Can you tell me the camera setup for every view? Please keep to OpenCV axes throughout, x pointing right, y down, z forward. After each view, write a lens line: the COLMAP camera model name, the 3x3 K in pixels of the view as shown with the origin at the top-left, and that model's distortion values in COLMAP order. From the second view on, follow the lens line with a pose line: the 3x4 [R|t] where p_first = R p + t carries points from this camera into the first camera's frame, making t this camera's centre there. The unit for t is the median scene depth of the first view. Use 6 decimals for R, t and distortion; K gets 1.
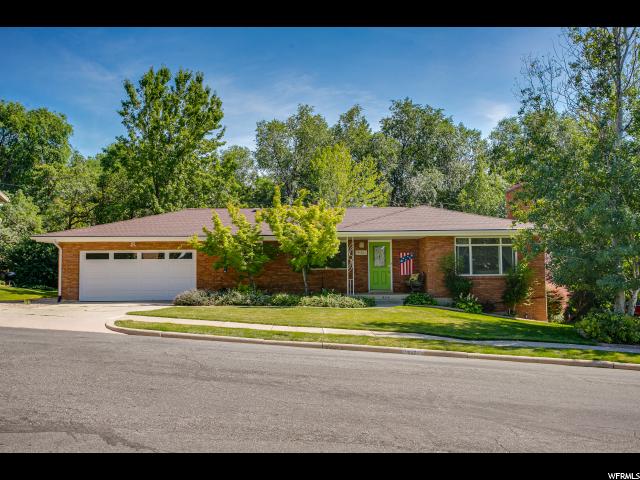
lens RADIAL K [[565.8, 0, 319.3], [0, 565.8, 250.7], [0, 0, 1]] dist [0.033518, -0.000200]
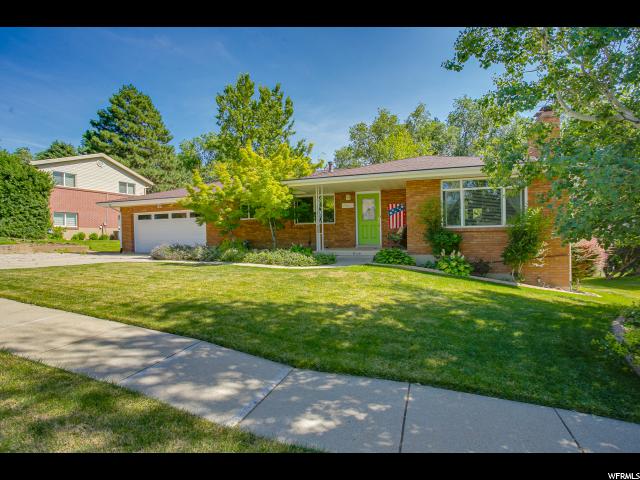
lens RADIAL K [[321.4, 0, 320.0], [0, 321.4, 240.0], [0, 0, 1]] dist [-0.065055, 0.025597]
pose [[0.938521, -0.001926, -0.345218, 0.228491], [0.023075, 0.998098, 0.057162, 0.030894], [0.344451, -0.061613, 0.936780, 0.499478]]
